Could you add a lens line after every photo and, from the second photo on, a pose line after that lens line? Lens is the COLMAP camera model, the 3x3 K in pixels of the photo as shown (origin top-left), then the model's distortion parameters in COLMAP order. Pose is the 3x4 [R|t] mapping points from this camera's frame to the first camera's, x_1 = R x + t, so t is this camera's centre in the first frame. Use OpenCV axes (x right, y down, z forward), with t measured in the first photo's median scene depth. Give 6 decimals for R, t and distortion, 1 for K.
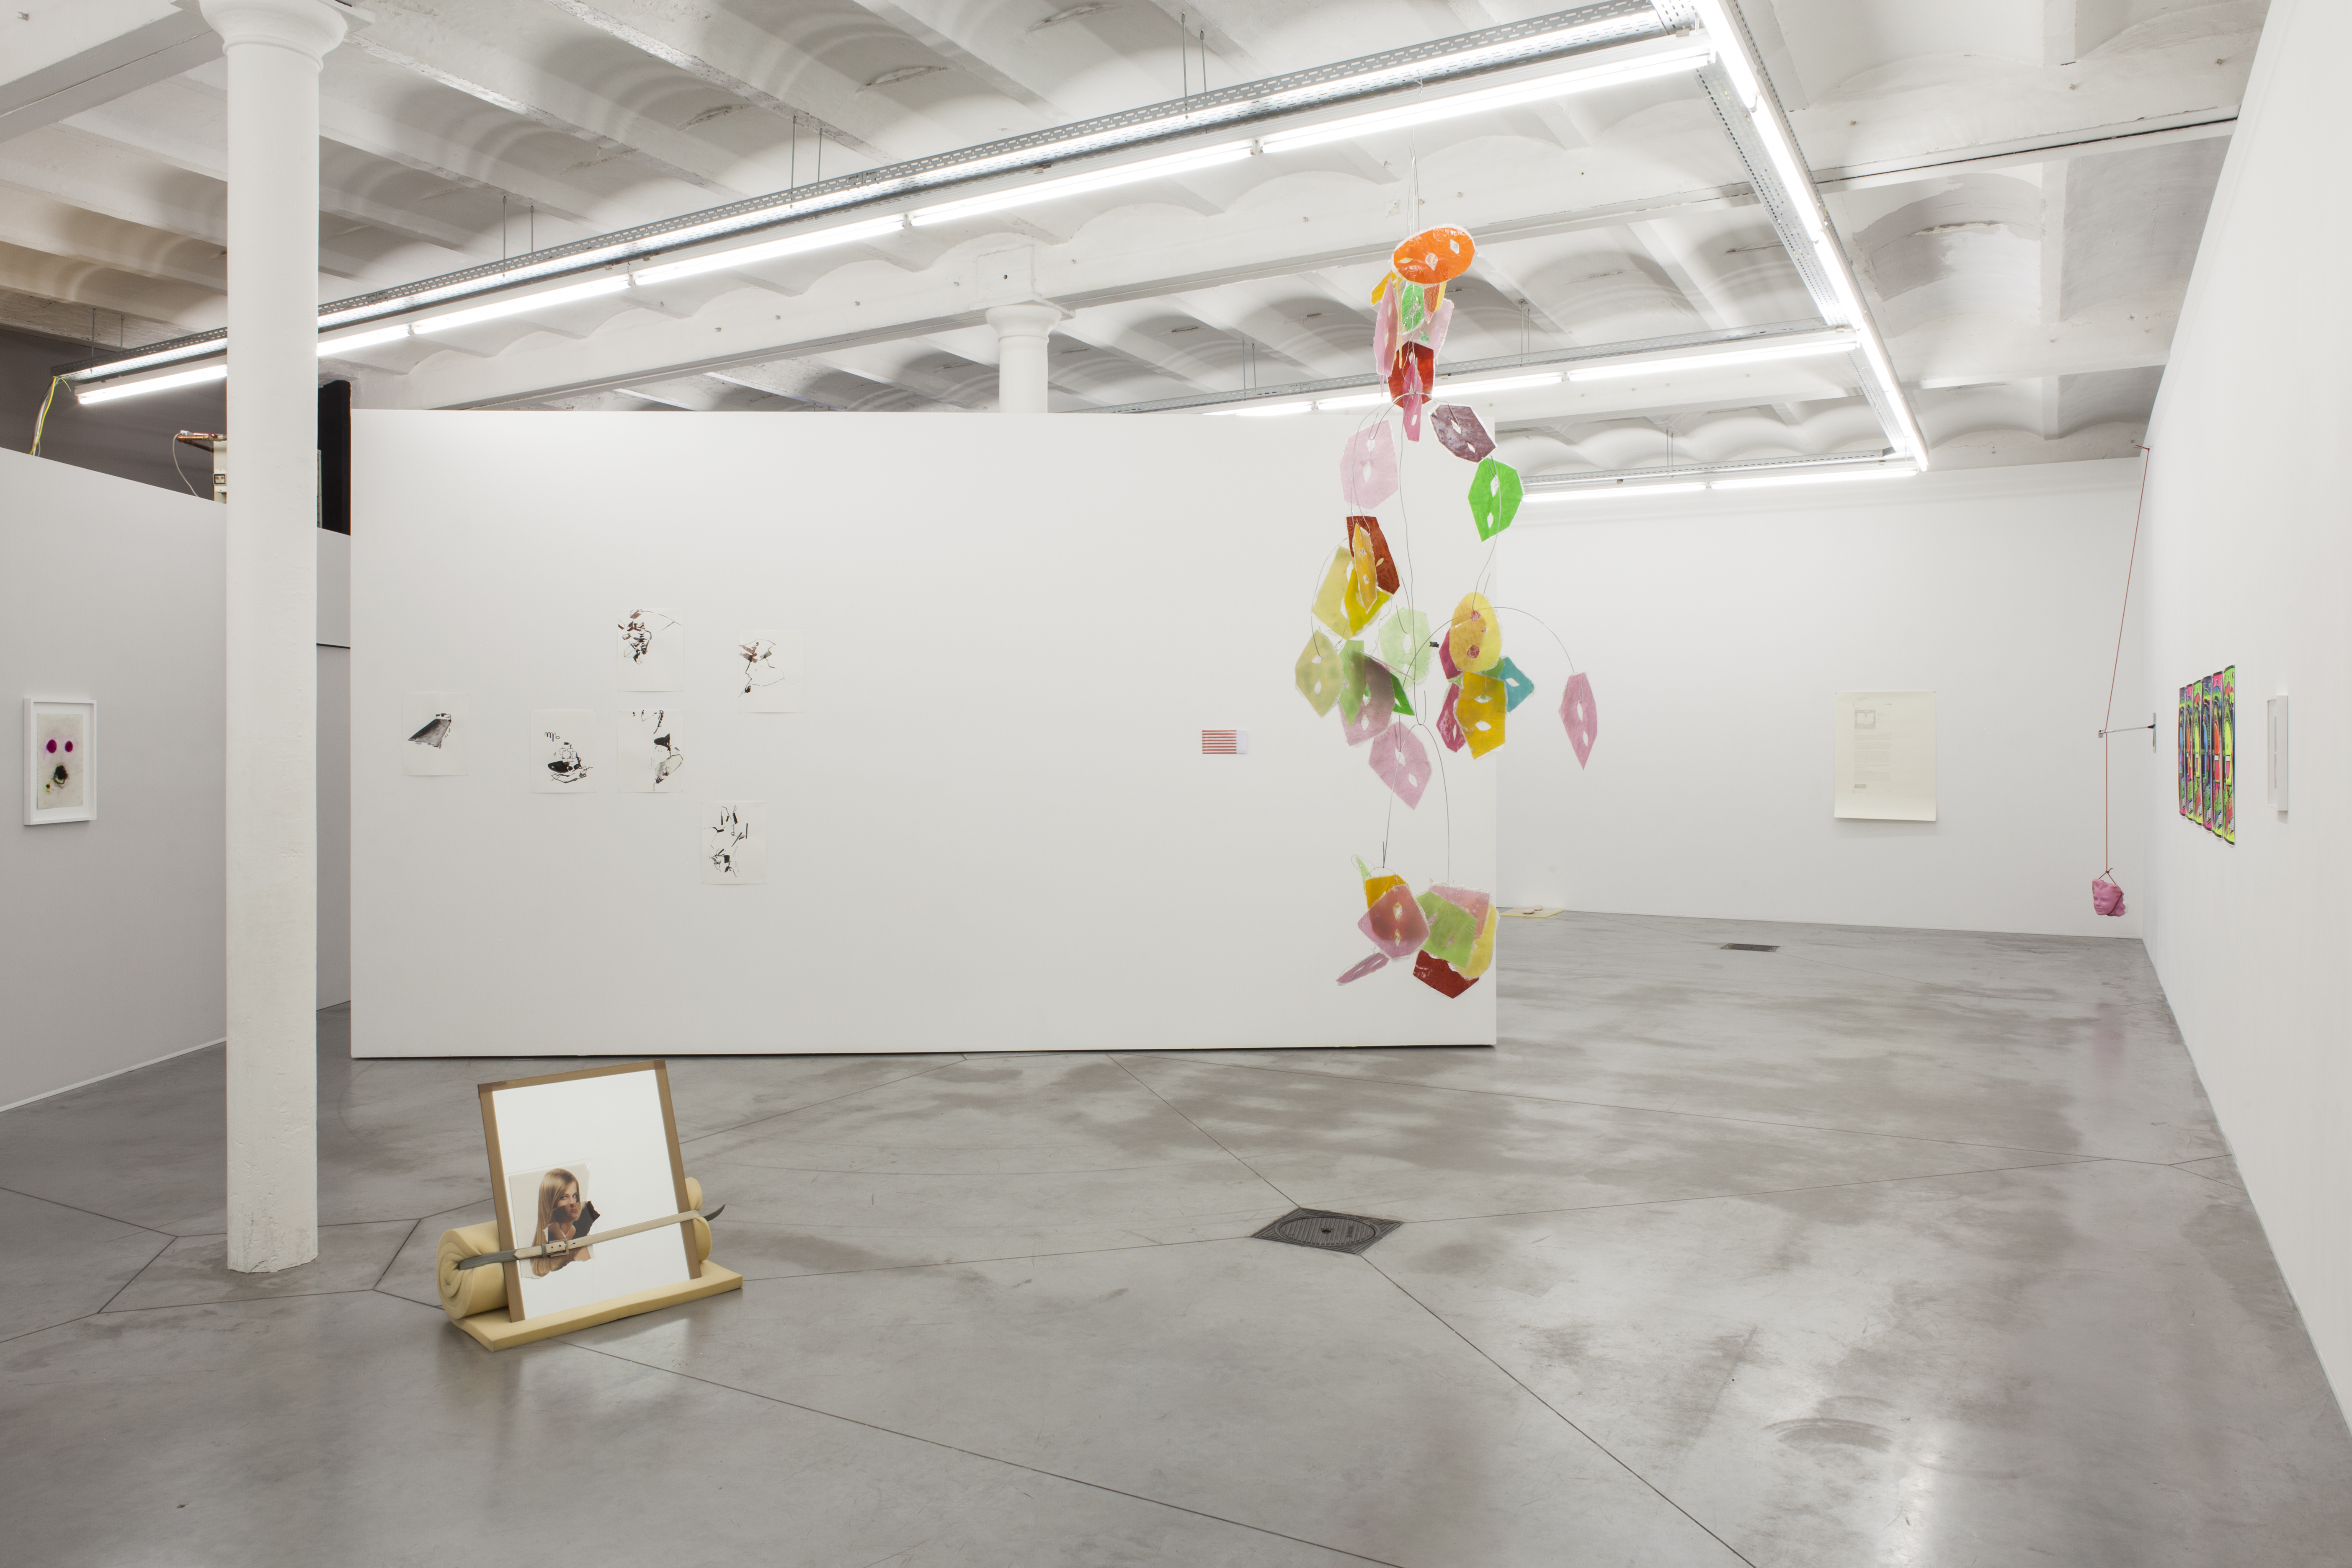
lens RADIAL K [[1601.0, 0, 1181.4], [0, 1601.0, 735.7], [0, 0, 1]] dist [-0.033125, 0.023171]
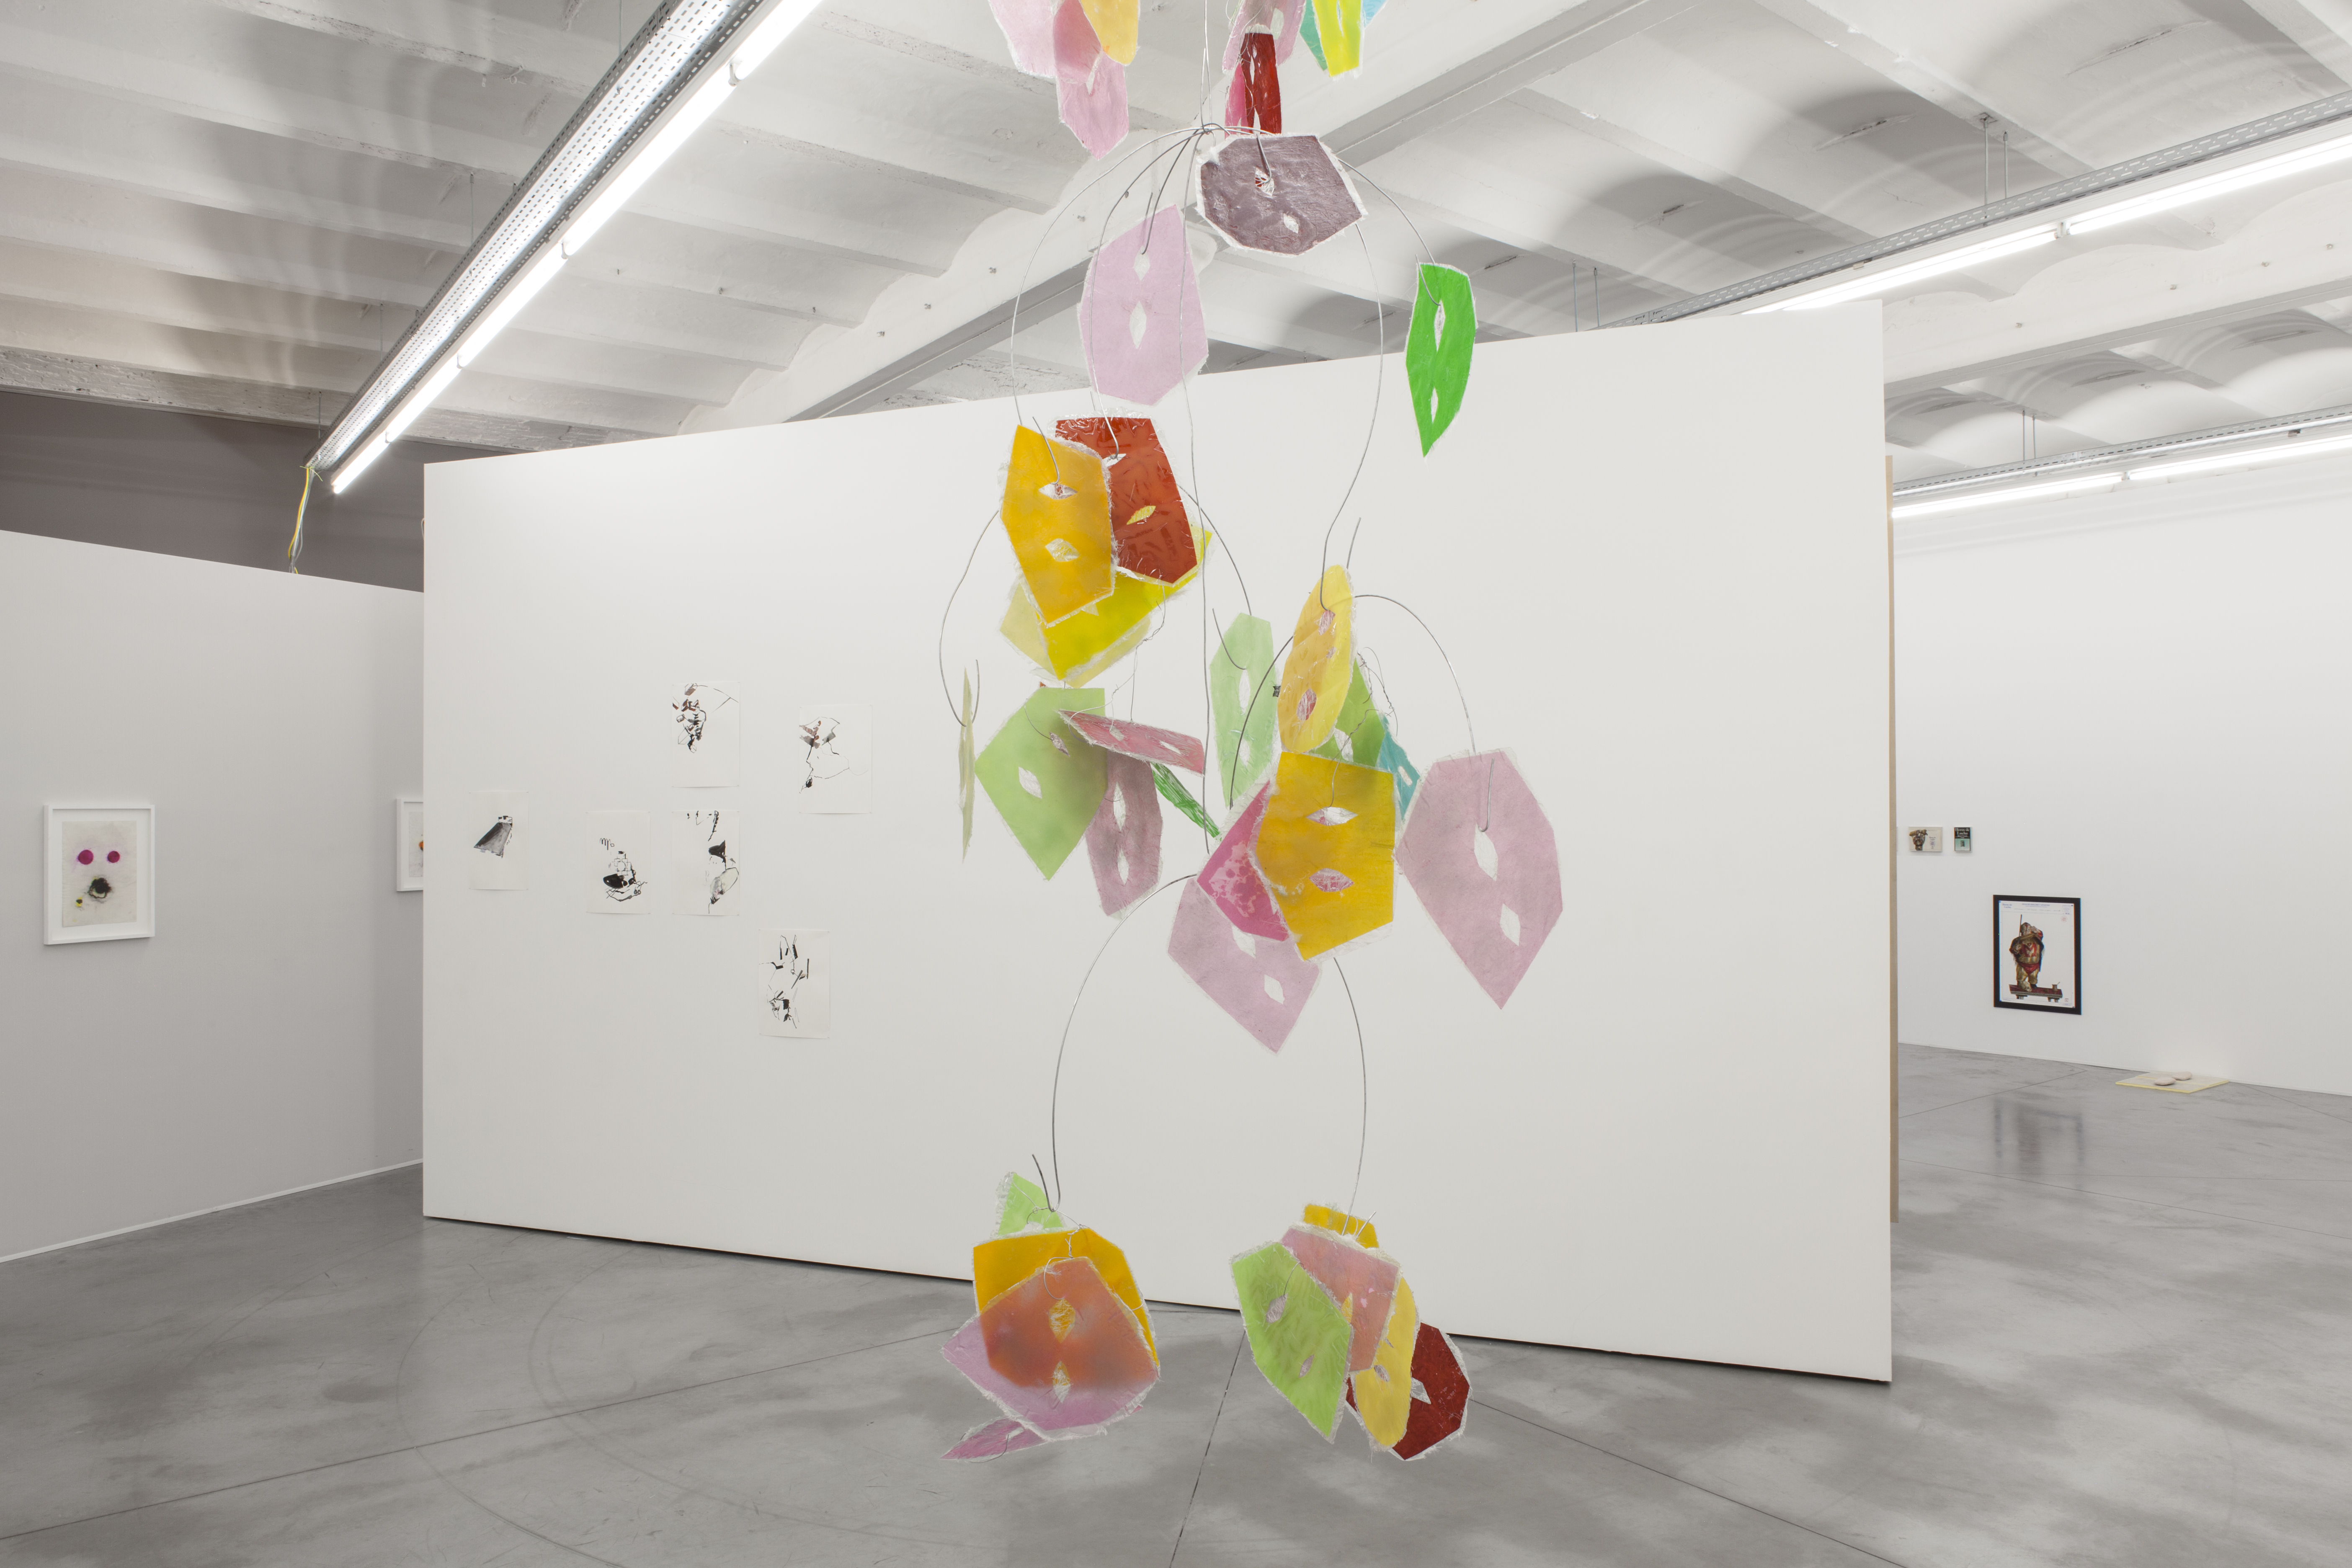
lens RADIAL K [[1603.1, 0, 1177.3], [0, 1603.1, 799.9], [0, 0, 1]] dist [-0.035841, 0.022388]
pose [[0.911044, -0.006622, -0.412257, 0.256235], [0.004692, 0.999973, -0.005693, -0.019858], [0.412284, 0.003252, 0.911050, 0.472172]]
